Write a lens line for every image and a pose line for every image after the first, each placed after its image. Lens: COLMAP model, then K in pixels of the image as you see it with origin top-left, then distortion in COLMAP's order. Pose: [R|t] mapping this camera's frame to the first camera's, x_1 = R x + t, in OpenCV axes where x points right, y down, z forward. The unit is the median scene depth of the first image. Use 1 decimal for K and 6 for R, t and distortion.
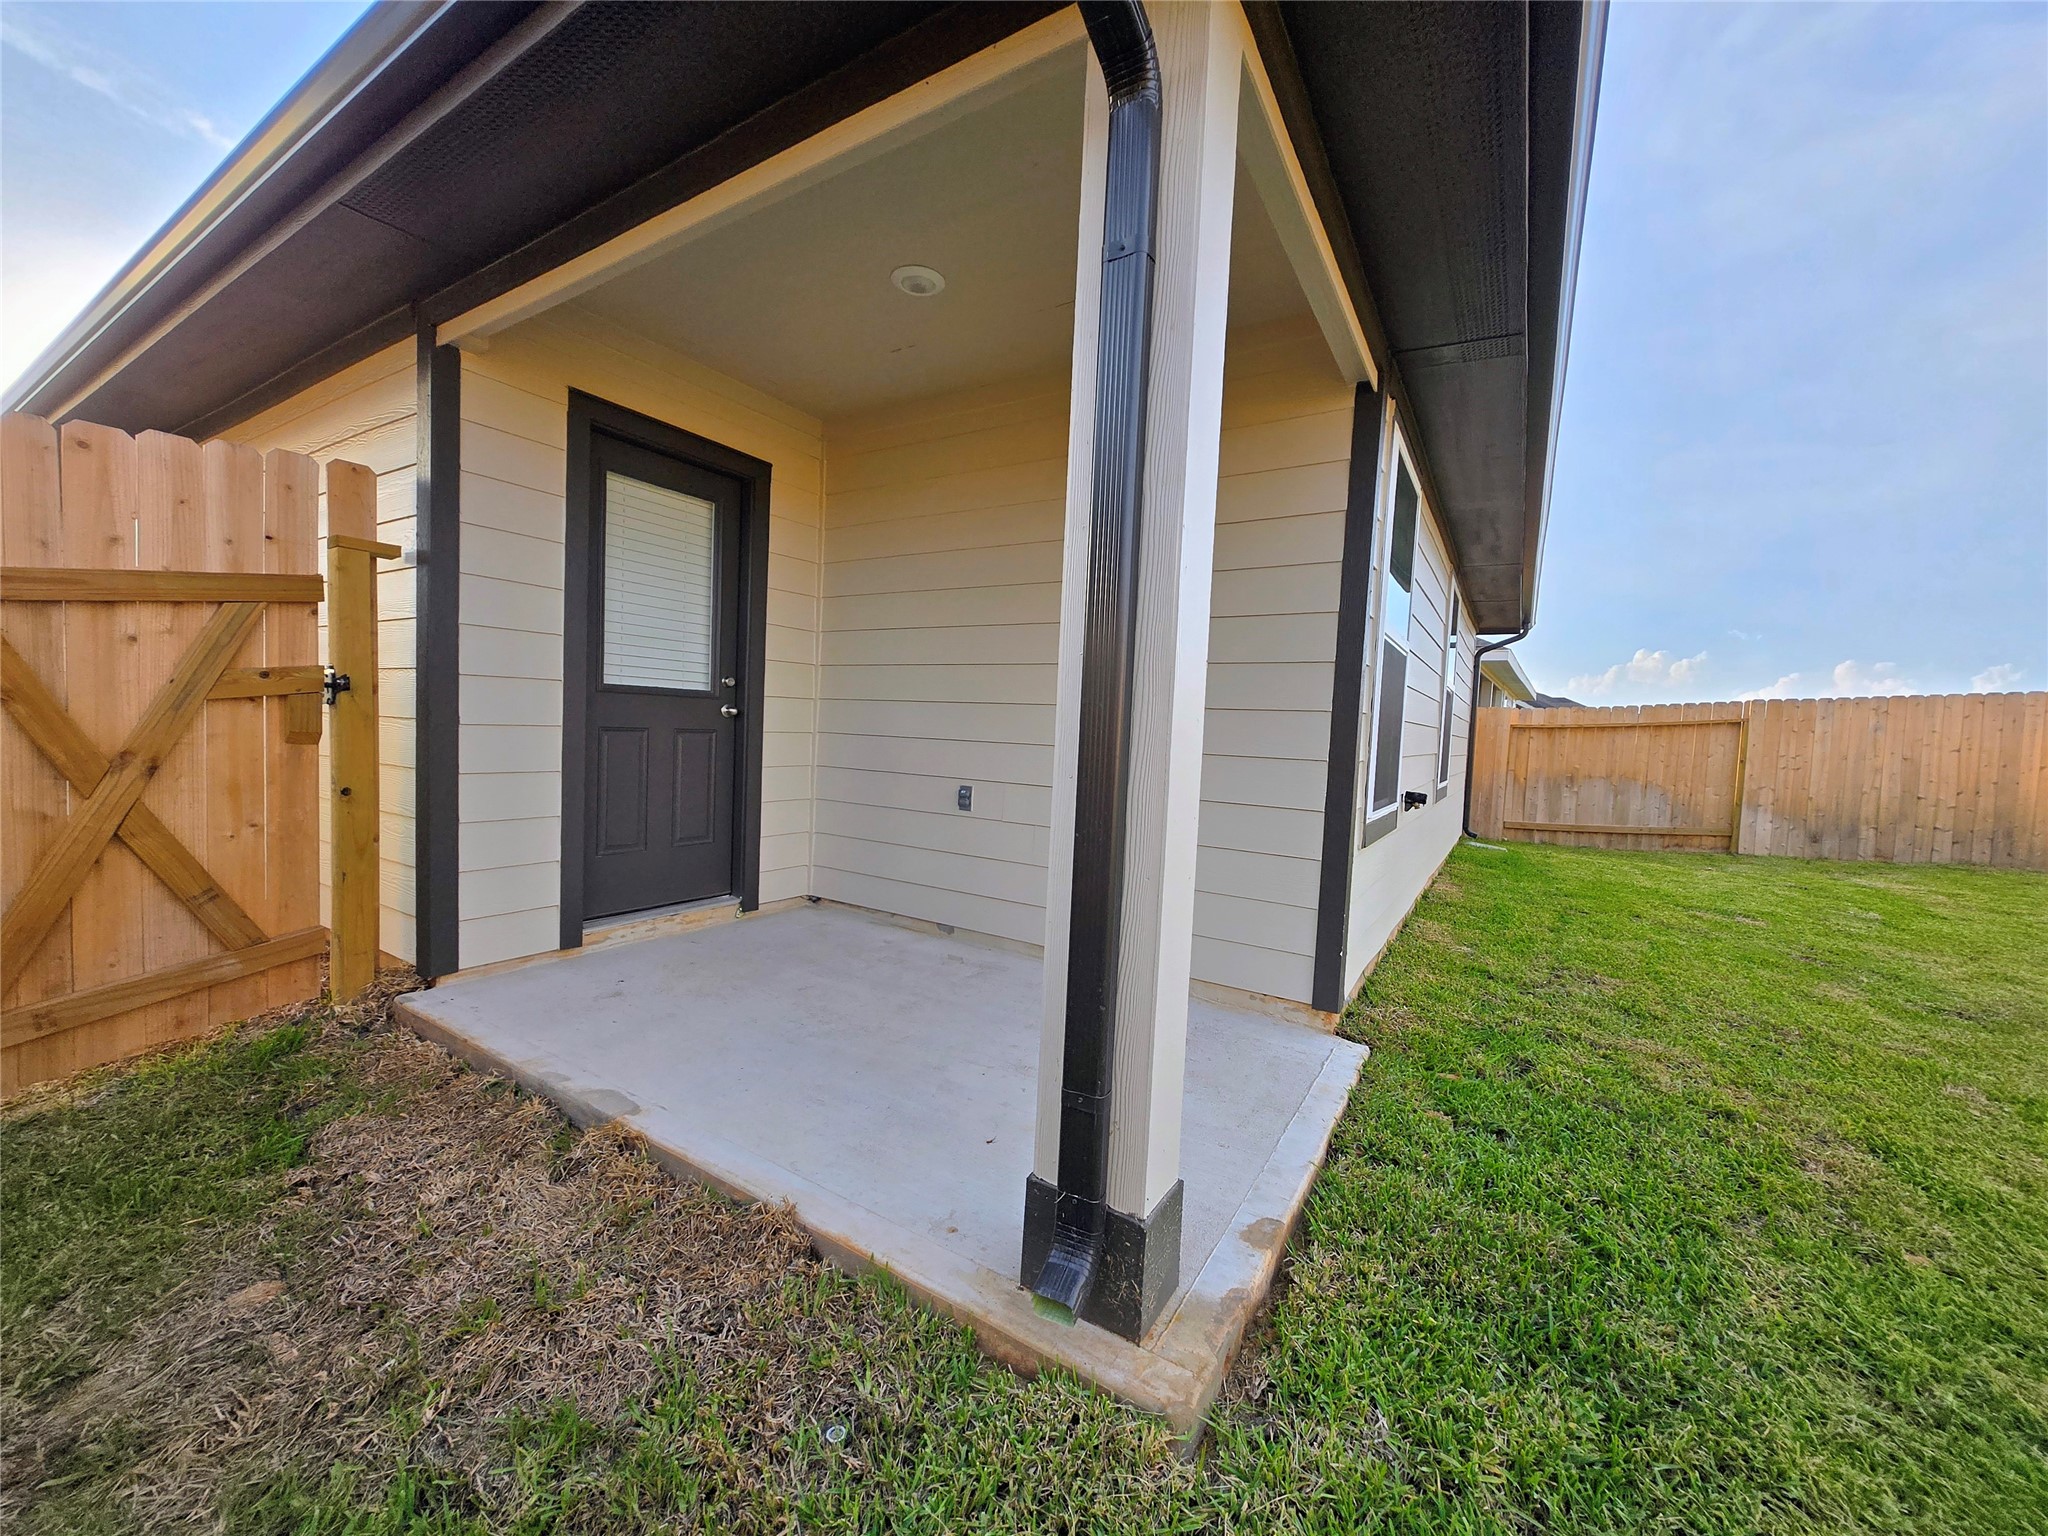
lens RADIAL K [[814.4, 0, 1021.8], [0, 814.4, 772.7], [0, 0, 1]] dist [0.001004, -0.000128]
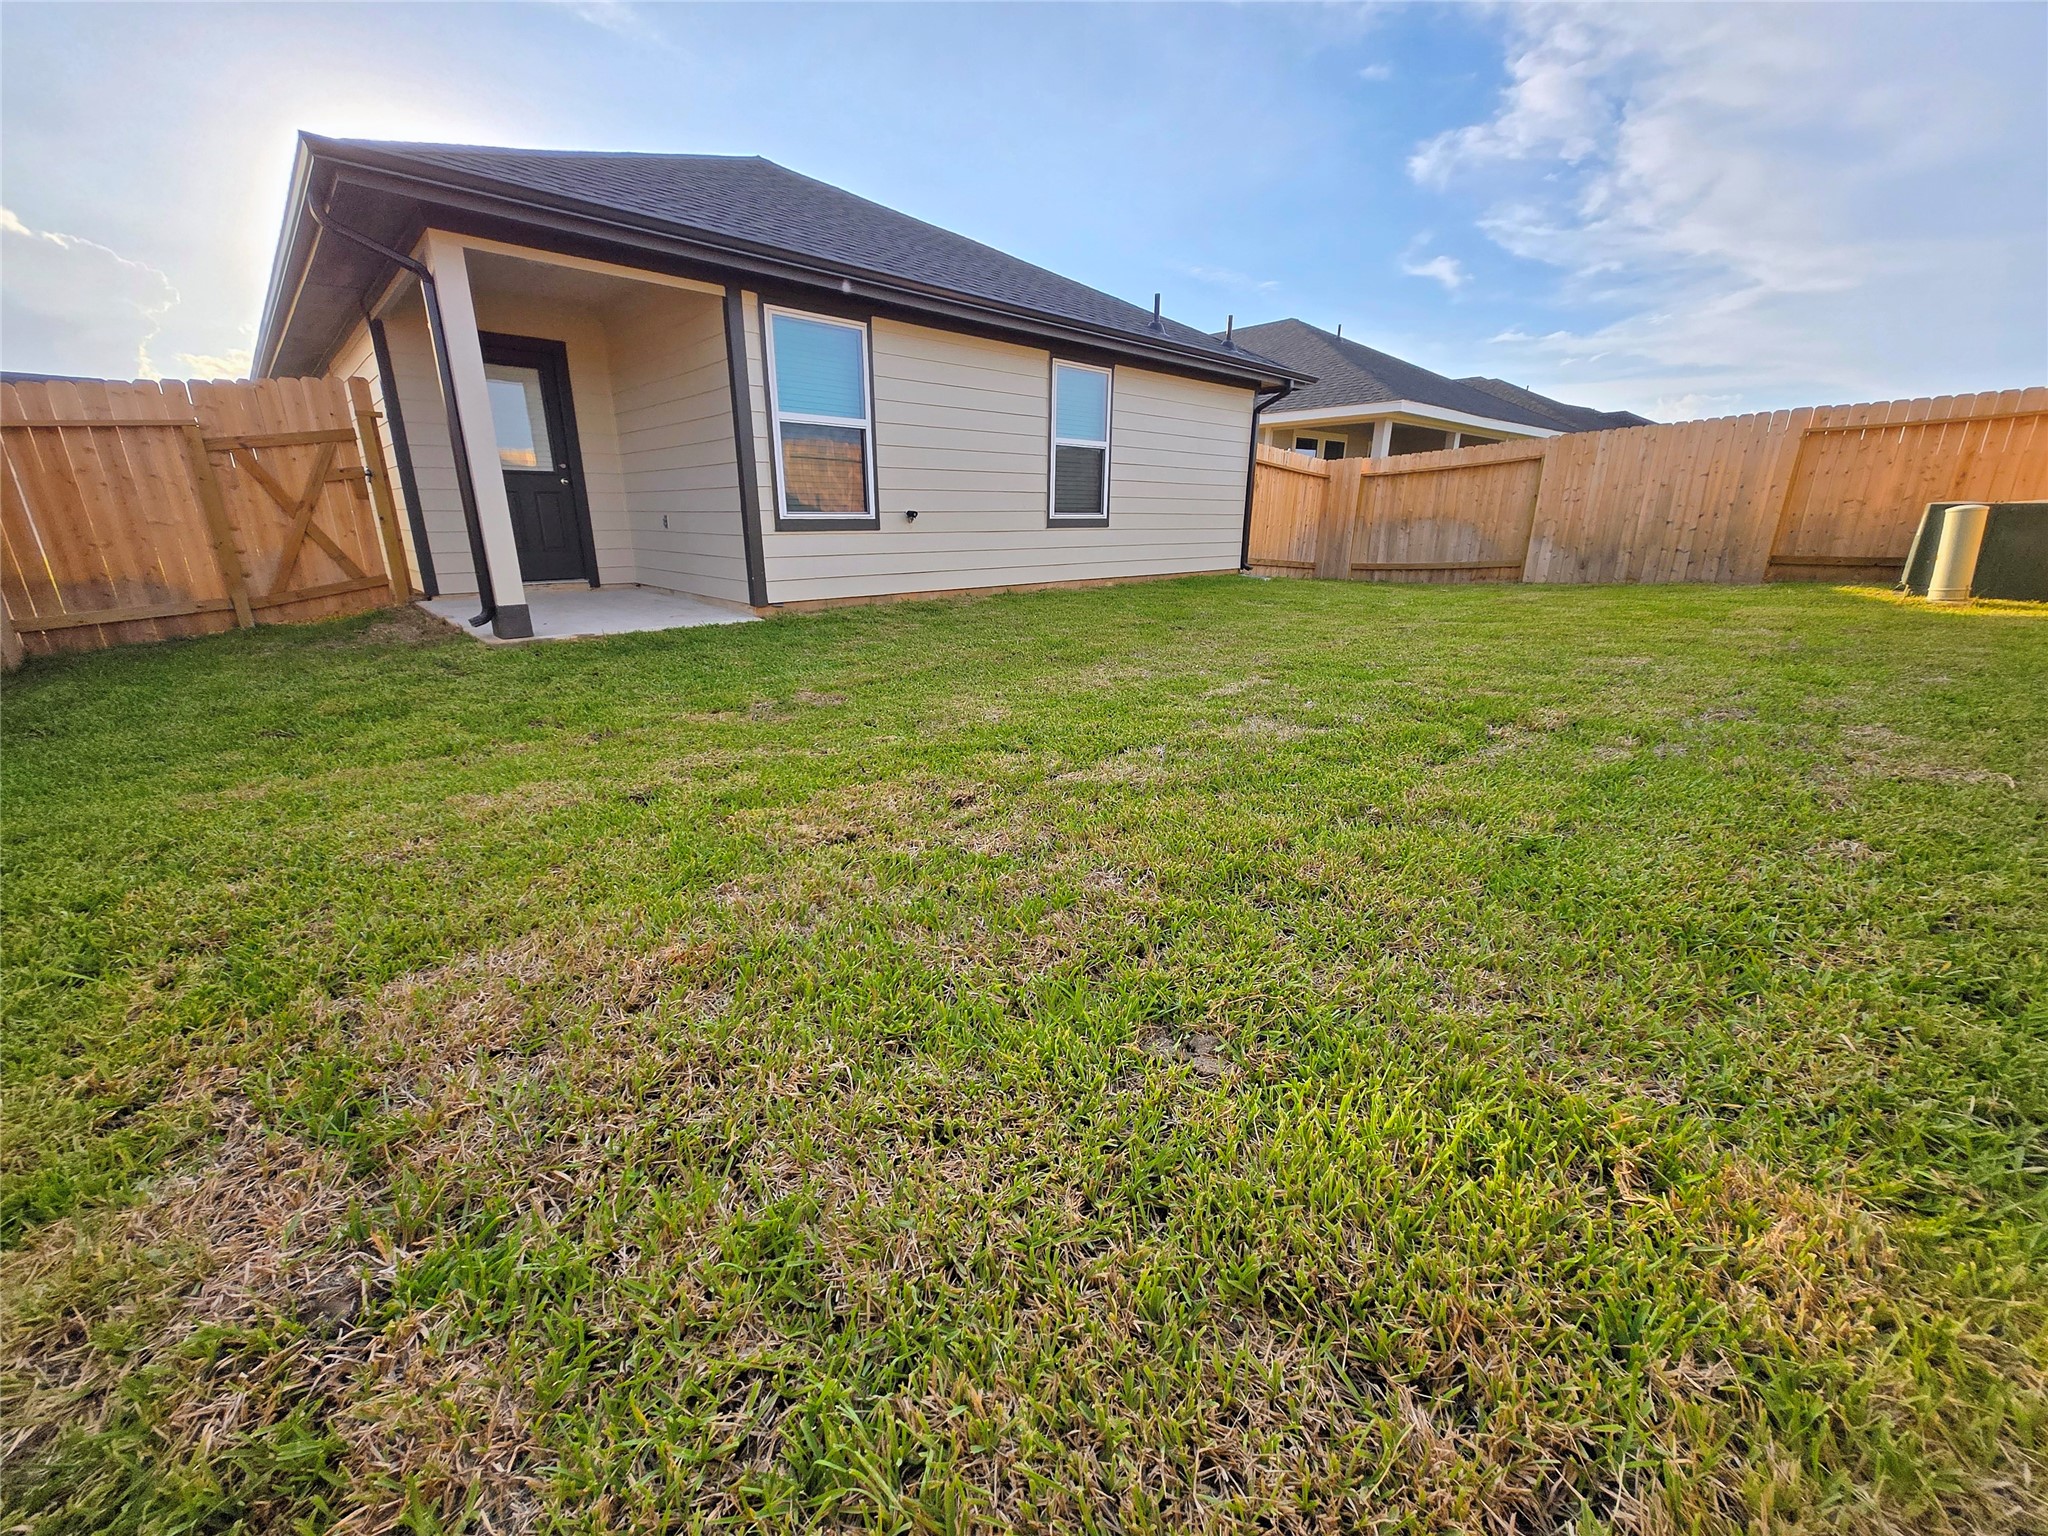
lens RADIAL K [[814.4, 0, 1015.8], [0, 814.4, 772.3], [0, 0, 1]] dist [0.001004, -0.000128]
pose [[0.968199, 0.035138, -0.247700, 0.536198], [0.026467, 0.970146, 0.241074, 0.070707], [0.248776, -0.239963, 0.938365, -0.333396]]
